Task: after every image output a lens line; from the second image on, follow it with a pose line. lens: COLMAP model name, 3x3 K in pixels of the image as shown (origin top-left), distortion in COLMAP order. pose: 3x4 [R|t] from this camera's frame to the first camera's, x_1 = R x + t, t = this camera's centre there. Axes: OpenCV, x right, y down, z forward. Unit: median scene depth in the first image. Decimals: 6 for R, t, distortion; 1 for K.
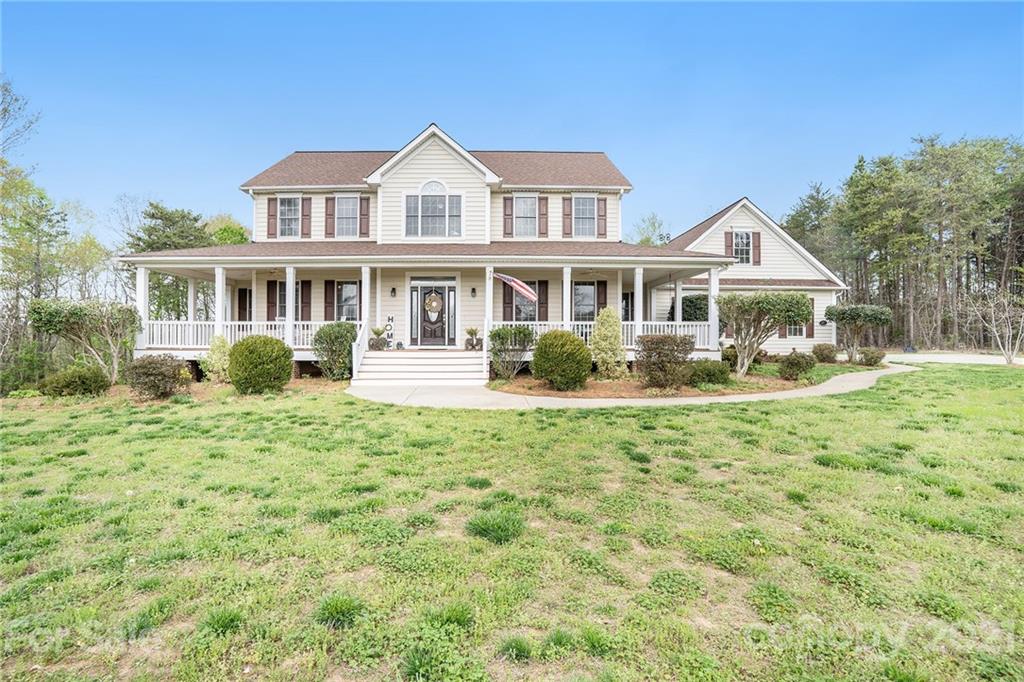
lens RADIAL K [[472.7, 0, 512.0], [0, 472.7, 341.0], [0, 0, 1]] dist [-0.072789, -0.000001]
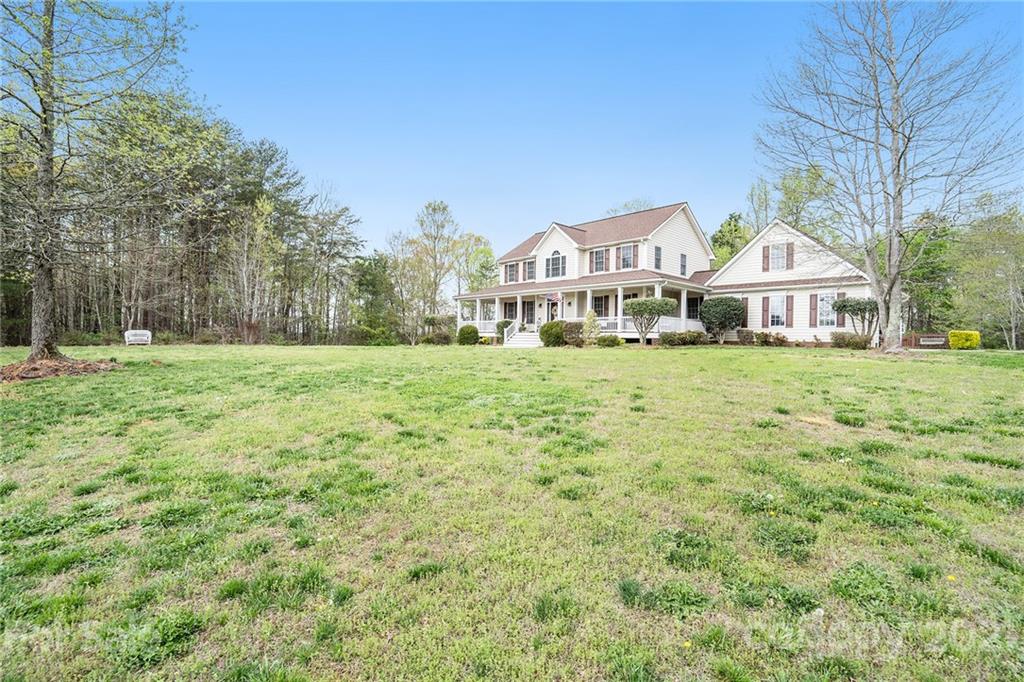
lens RADIAL K [[471.1, 0, 512.0], [0, 471.1, 341.0], [0, 0, 1]] dist [-0.031714, 0.000151]
pose [[0.646382, 0.017354, -0.762817, 1.239437], [-0.030600, 0.999527, -0.003190, 0.062906], [0.762400, 0.025405, 0.646607, -0.441255]]
